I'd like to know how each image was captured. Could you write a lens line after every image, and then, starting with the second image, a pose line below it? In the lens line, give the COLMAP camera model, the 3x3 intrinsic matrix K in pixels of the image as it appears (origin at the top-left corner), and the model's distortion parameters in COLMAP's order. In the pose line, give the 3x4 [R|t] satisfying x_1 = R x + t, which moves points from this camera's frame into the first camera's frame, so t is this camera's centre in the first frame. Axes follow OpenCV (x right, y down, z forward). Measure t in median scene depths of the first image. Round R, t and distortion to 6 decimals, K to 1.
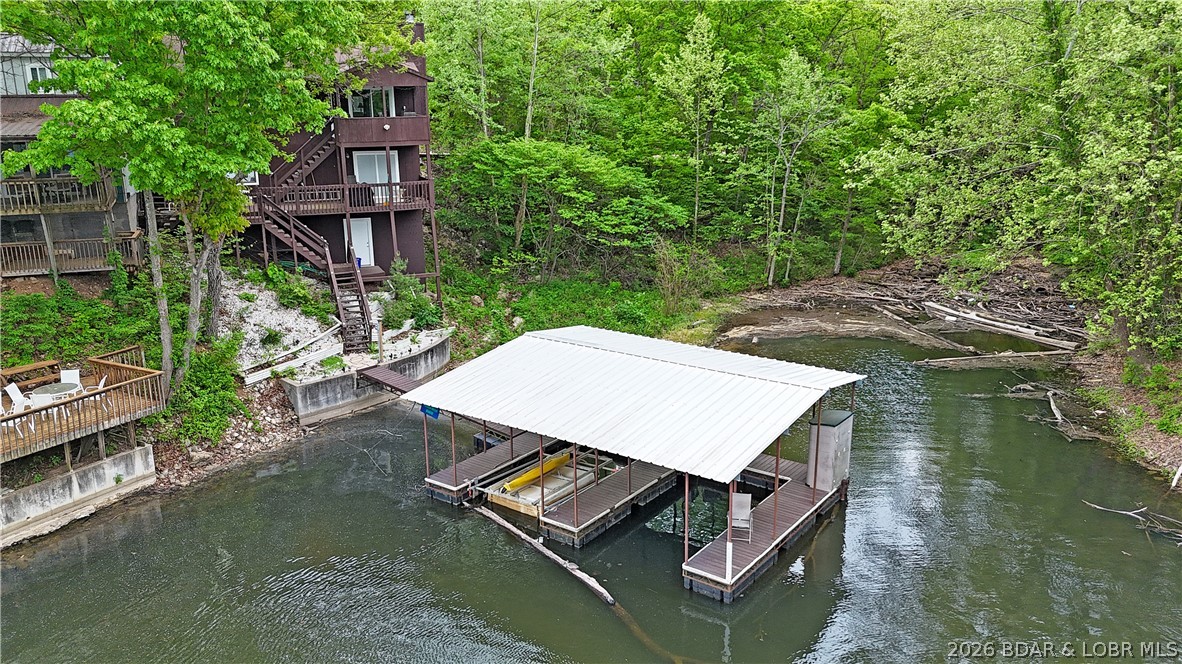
lens RADIAL K [[873.2, 0, 593.0], [0, 873.2, 332.0], [0, 0, 1]] dist [0.045333, -0.009468]
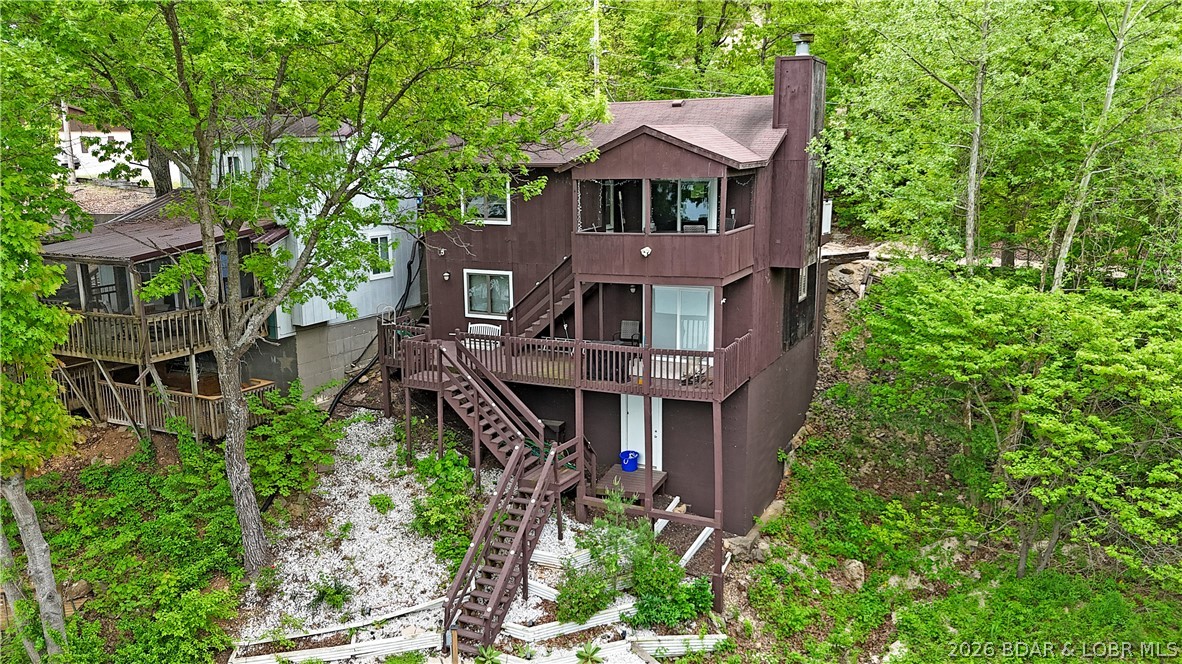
lens RADIAL K [[873.2, 0, 593.4], [0, 873.2, 330.5], [0, 0, 1]] dist [0.045333, -0.009468]
pose [[0.652274, 0.131272, -0.746530, 0.167675], [-0.177418, 0.983971, 0.018007, -0.197723], [0.736928, 0.120702, 0.665108, 0.647506]]
